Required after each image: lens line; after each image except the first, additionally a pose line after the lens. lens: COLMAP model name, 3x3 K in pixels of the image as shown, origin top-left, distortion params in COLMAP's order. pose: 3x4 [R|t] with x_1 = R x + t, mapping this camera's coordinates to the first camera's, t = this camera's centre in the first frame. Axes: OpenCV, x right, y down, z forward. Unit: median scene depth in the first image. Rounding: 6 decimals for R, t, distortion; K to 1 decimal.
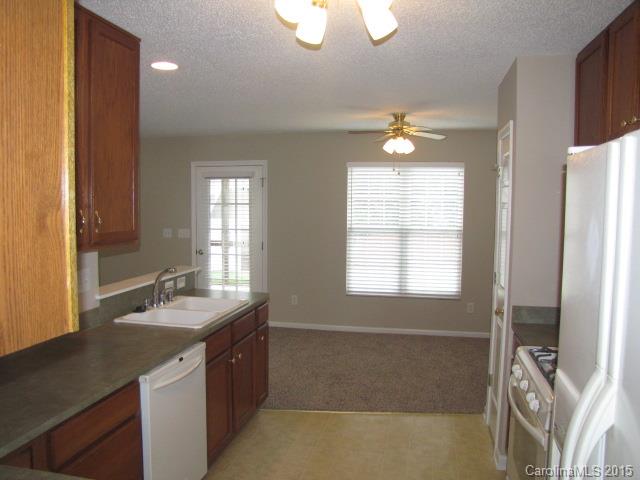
lens RADIAL K [[510.7, 0, 320.0], [0, 510.7, 240.0], [0, 0, 1]] dist [-0.003824, -0.000231]
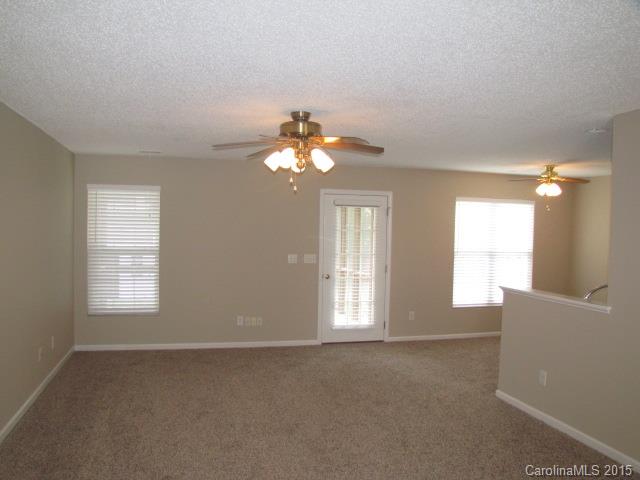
lens RADIAL K [[510.7, 0, 320.0], [0, 510.7, 240.0], [0, 0, 1]] dist [-0.003824, -0.000231]
pose [[0.884141, -0.005309, 0.467189, -0.760197], [0.017667, 0.999600, -0.022076, -0.028749], [-0.466885, 0.027772, 0.883882, 0.093248]]
